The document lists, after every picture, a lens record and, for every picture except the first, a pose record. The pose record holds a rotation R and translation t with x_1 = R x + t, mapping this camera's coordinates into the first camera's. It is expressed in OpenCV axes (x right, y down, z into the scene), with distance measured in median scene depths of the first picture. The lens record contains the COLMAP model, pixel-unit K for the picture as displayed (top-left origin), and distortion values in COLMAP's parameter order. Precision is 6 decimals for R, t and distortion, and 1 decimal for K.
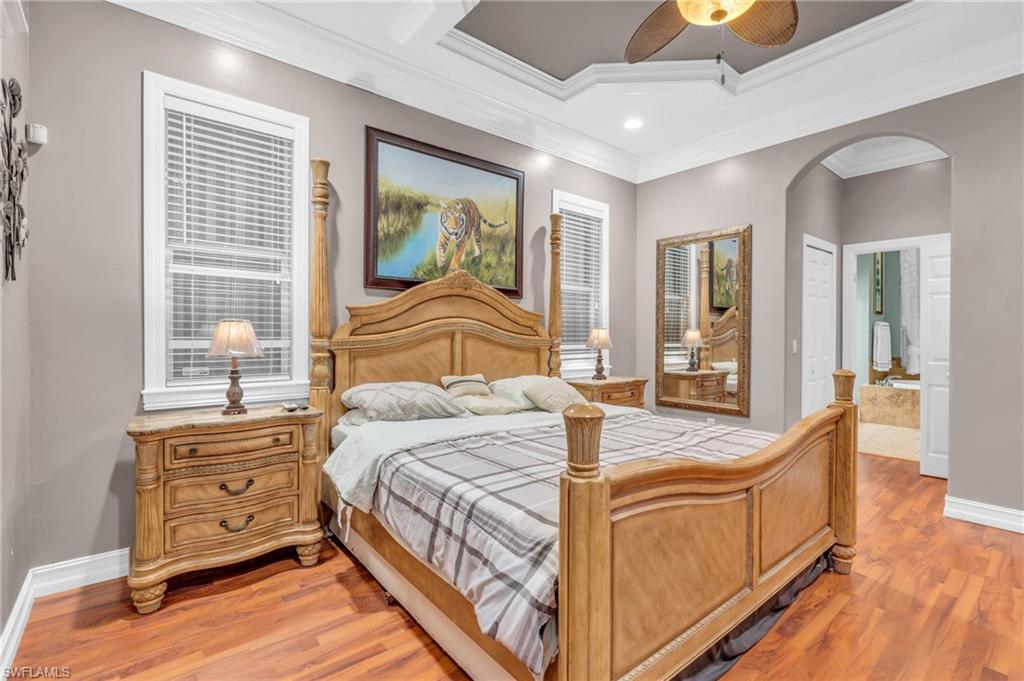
lens RADIAL K [[464.7, 0, 518.7], [0, 464.7, 339.0], [0, 0, 1]] dist [-0.005550, -0.000046]
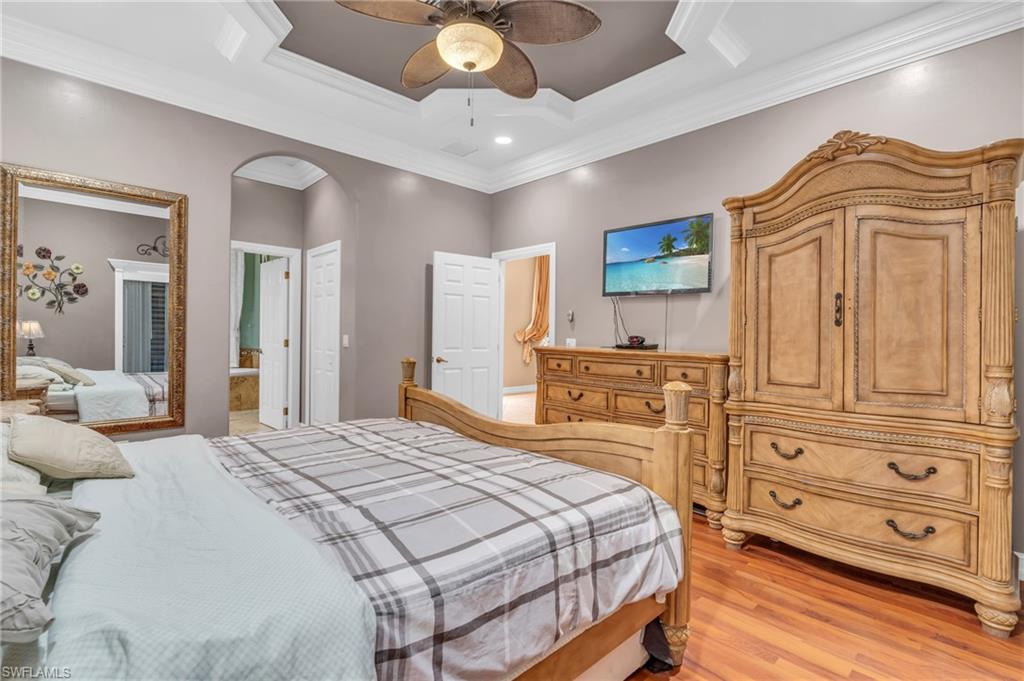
lens RADIAL K [[464.7, 0, 519.0], [0, 464.7, 337.9], [0, 0, 1]] dist [-0.005550, -0.000046]
pose [[-0.064777, -0.012326, 0.997824, -0.830892], [-0.009434, 0.999887, 0.011739, -0.011956], [-0.997855, -0.008653, -0.064886, 1.001394]]
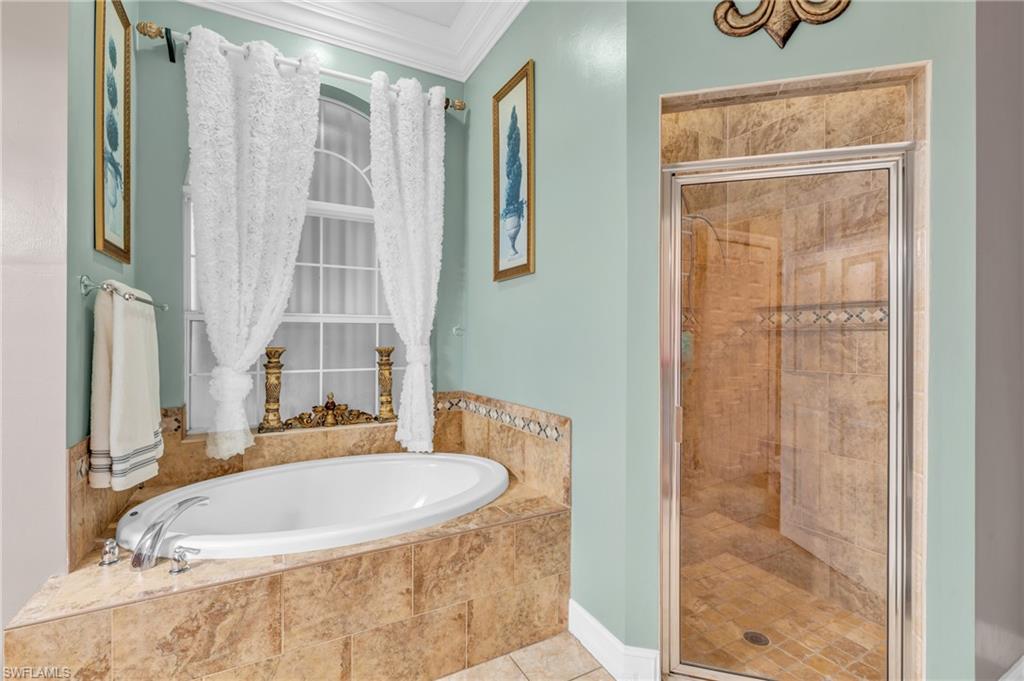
lens RADIAL K [[464.7, 0, 514.0], [0, 464.7, 338.1], [0, 0, 1]] dist [-0.005550, -0.000046]
pose [[0.196996, -0.003053, 0.980400, 2.092684], [0.005403, 0.999983, 0.002028, -0.025543], [-0.980389, 0.004898, 0.197009, 2.694632]]
